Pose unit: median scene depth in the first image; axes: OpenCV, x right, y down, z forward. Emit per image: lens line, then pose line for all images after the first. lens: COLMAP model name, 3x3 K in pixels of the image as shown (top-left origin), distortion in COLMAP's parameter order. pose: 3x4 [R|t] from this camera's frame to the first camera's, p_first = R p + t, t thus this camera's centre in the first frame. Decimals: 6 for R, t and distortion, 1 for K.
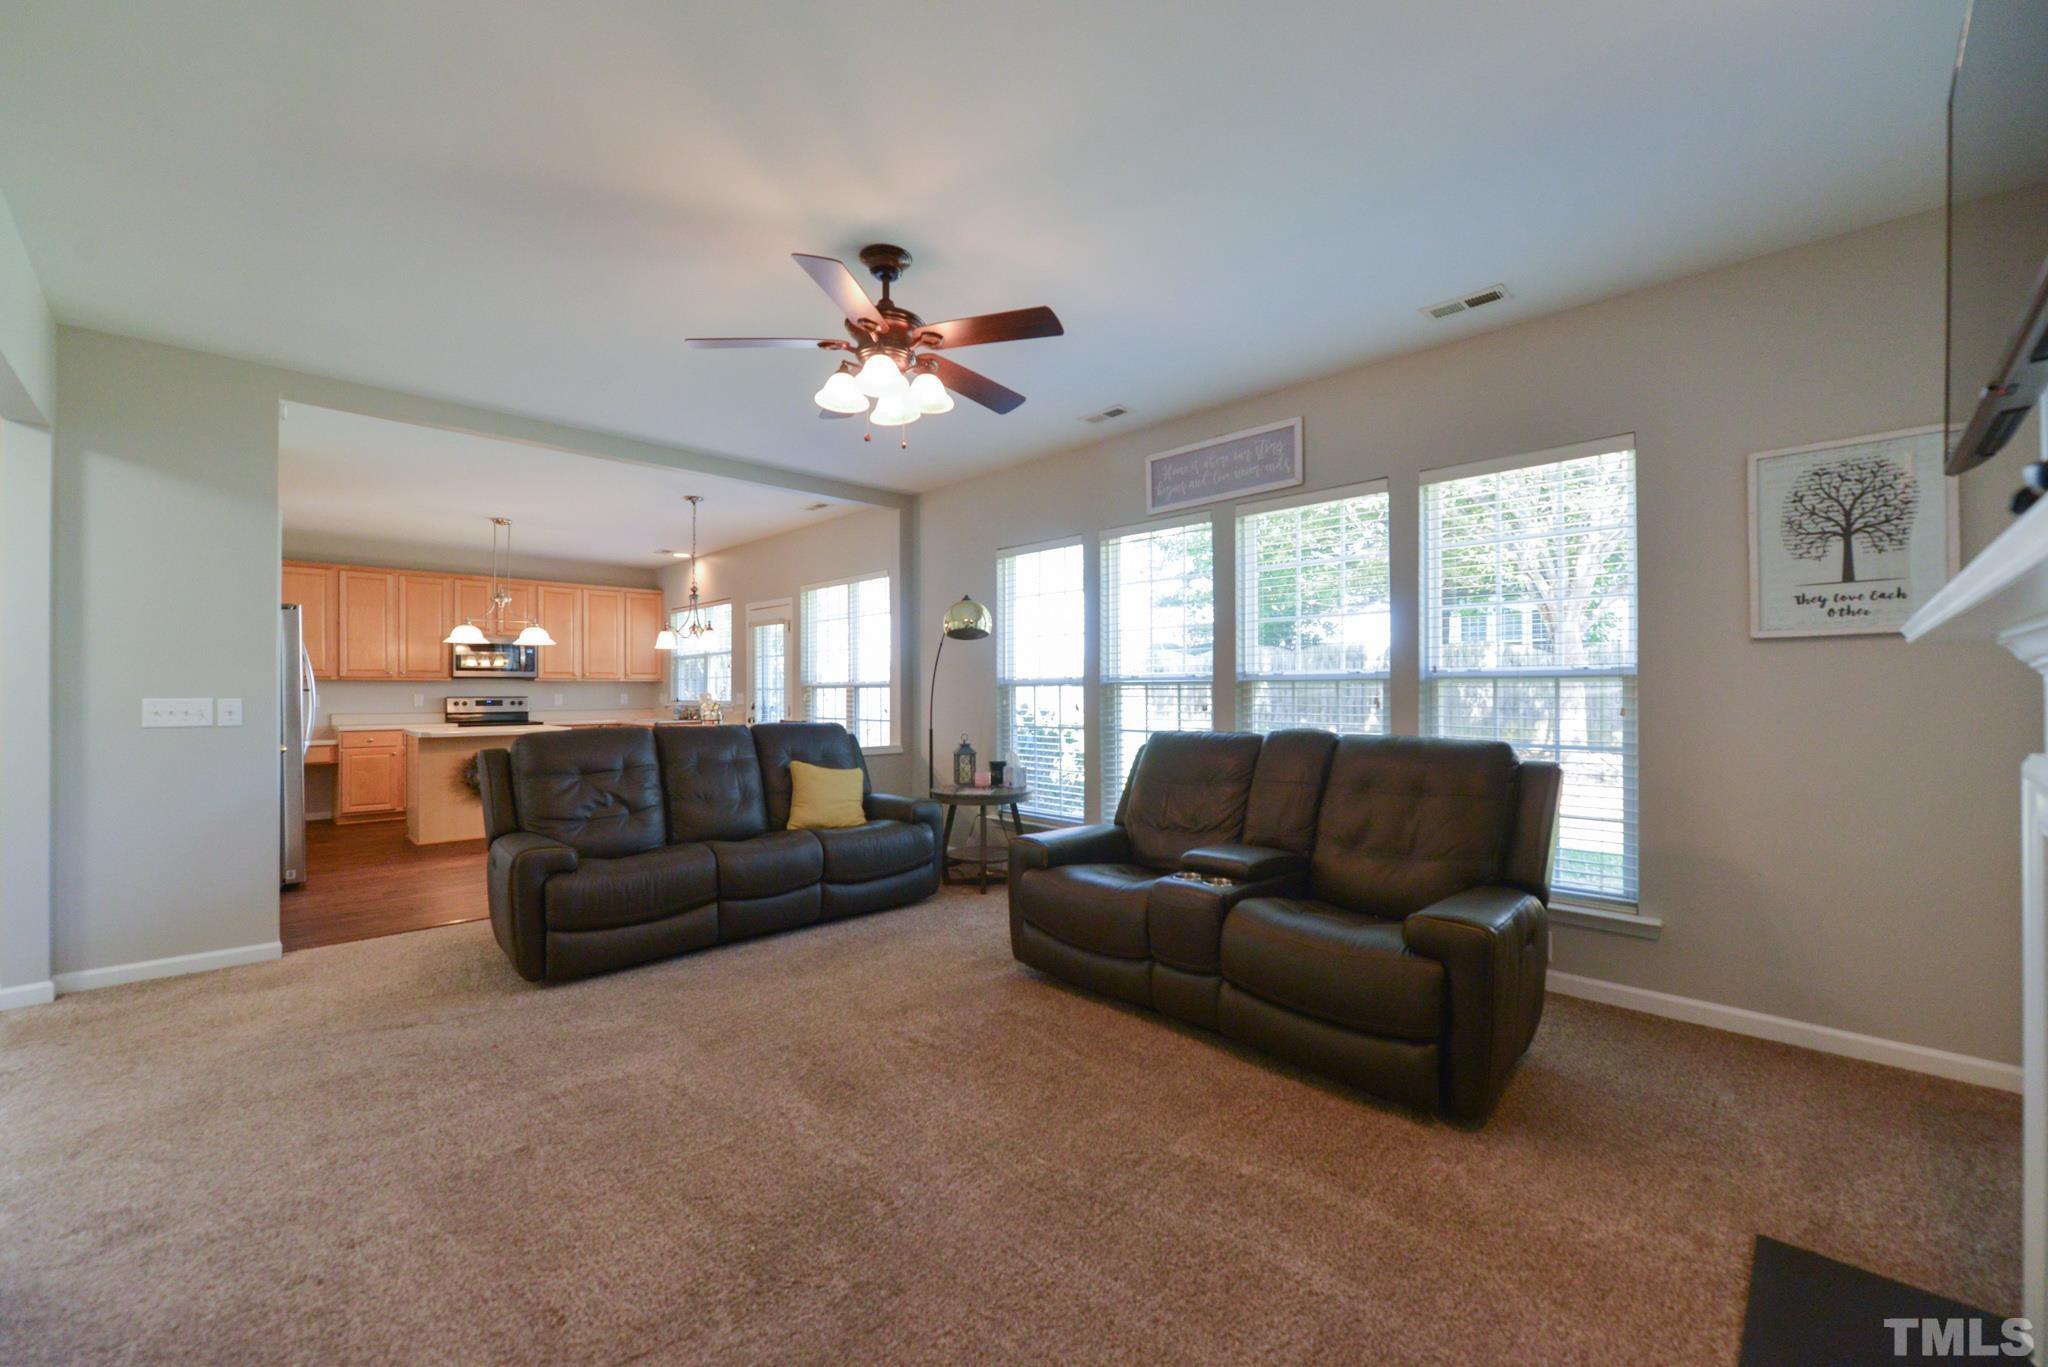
lens RADIAL K [[813.2, 0, 1027.7], [0, 813.2, 689.2], [0, 0, 1]] dist [-0.008375, -0.000804]
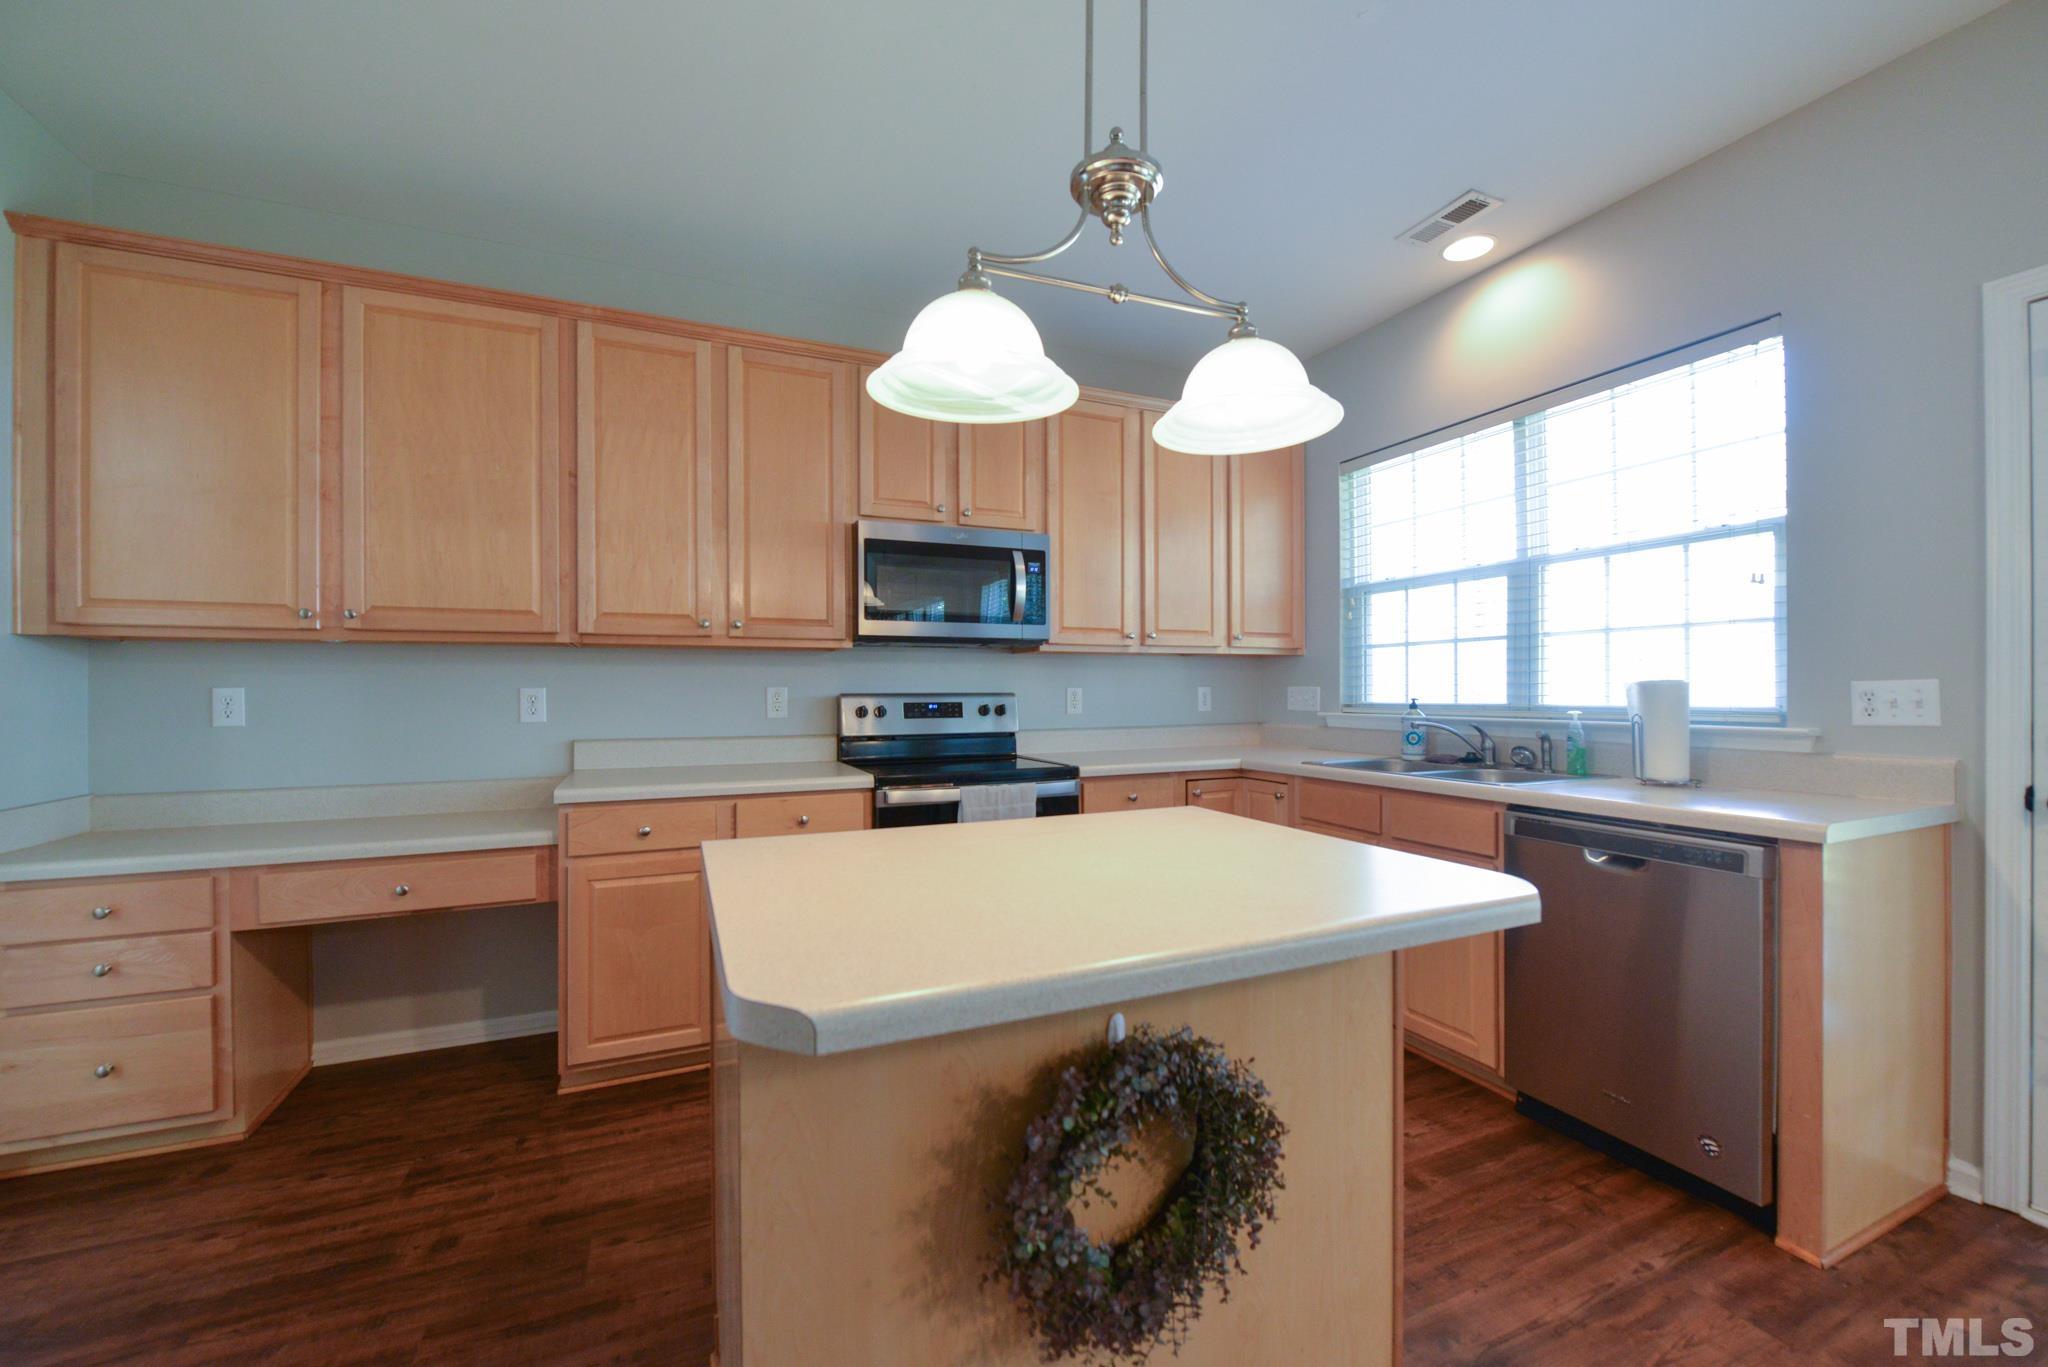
lens RADIAL K [[813.2, 0, 1027.7], [0, 813.2, 689.2], [0, 0, 1]] dist [-0.008375, -0.000804]
pose [[0.934749, -0.001196, -0.355306, -0.854490], [0.001473, 0.999999, 0.000509, 0.012247], [0.355305, -0.000999, 0.934750, 1.154438]]
